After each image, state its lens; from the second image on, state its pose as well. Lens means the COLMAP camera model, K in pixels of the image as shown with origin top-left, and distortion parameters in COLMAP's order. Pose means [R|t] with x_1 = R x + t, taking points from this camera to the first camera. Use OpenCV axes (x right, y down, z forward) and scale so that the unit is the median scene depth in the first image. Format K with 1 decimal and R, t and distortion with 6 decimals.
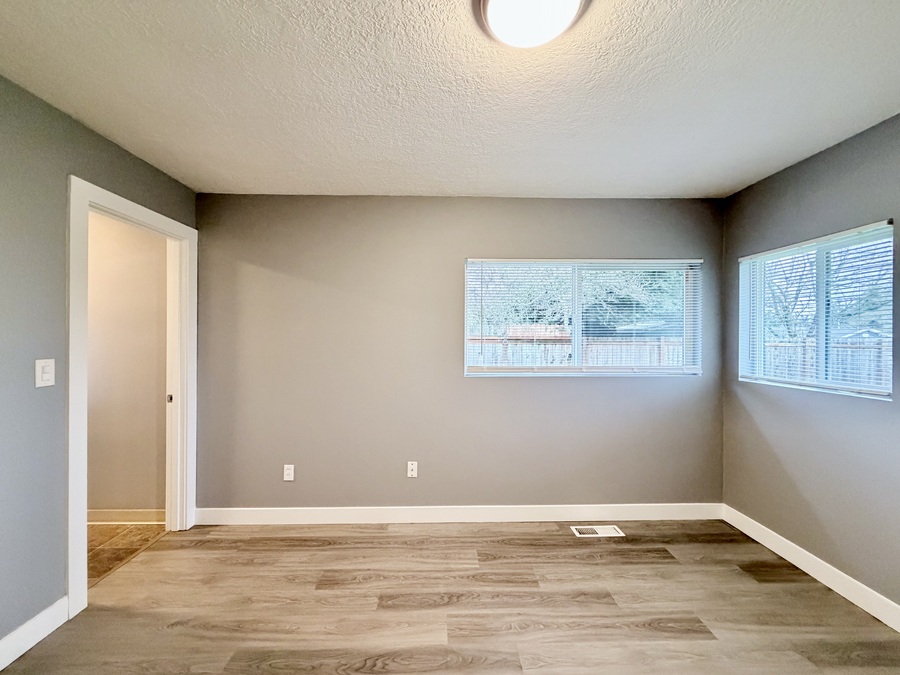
lens RADIAL K [[358.6, 0, 448.2], [0, 358.6, 337.5], [0, 0, 1]] dist [-0.000476, 0.000196]
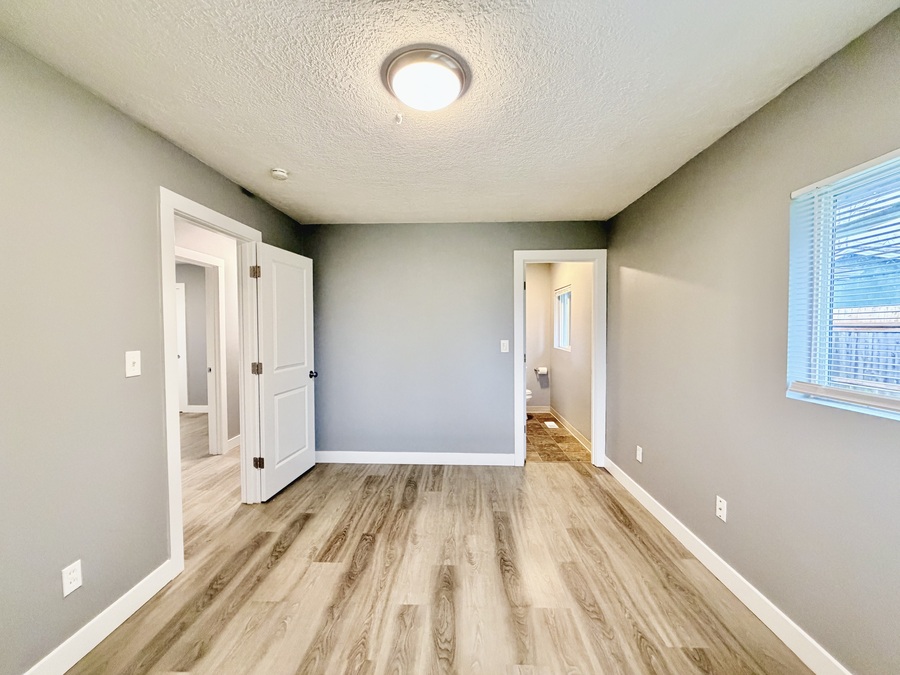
lens RADIAL K [[358.6, 0, 448.2], [0, 358.6, 337.5], [0, 0, 1]] dist [-0.000476, 0.000196]
pose [[-0.059534, 0.025082, -0.997911, 0.825671], [0.004470, 0.999681, 0.024859, -0.007138], [0.998216, -0.002980, -0.059628, 0.601200]]
